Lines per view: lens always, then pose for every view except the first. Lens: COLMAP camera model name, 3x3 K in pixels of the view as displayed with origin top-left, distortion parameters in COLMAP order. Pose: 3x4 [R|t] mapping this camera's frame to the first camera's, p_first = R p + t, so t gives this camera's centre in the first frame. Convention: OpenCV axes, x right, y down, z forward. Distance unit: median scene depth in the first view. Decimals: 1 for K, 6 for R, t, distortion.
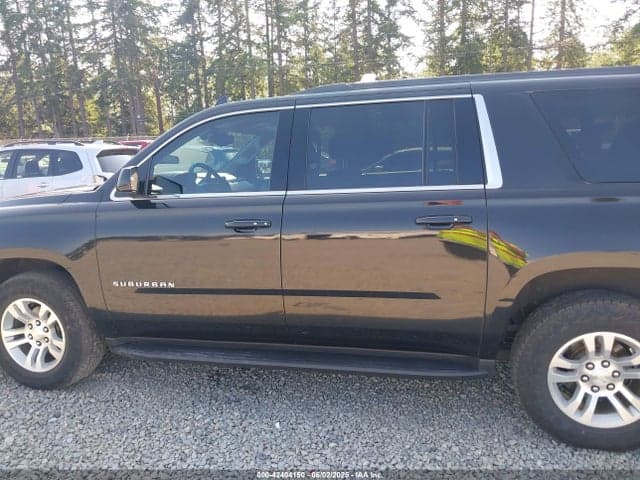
lens RADIAL K [[520.0, 0, 320.7], [0, 520.0, 239.7], [0, 0, 1]] dist [0.007501, -0.005222]
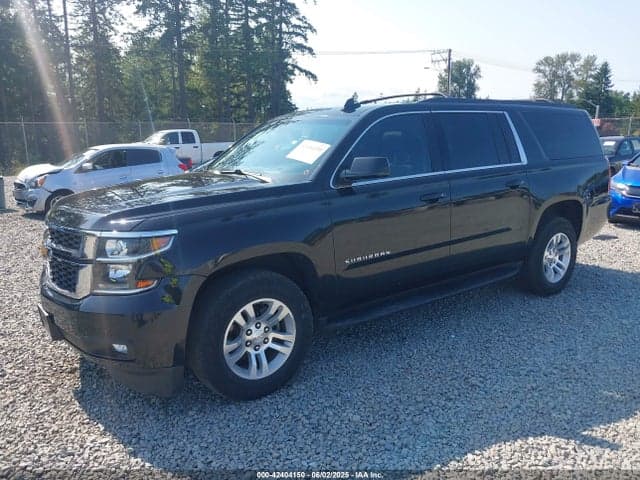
lens RADIAL K [[520.0, 0, 322.0], [0, 520.0, 244.3], [0, 0, 1]] dist [0.007501, -0.005222]
pose [[0.629534, -0.140906, 0.764089, -0.496338], [0.132765, 0.988463, 0.072898, -0.016235], [-0.765546, 0.055552, 0.640978, 0.126405]]
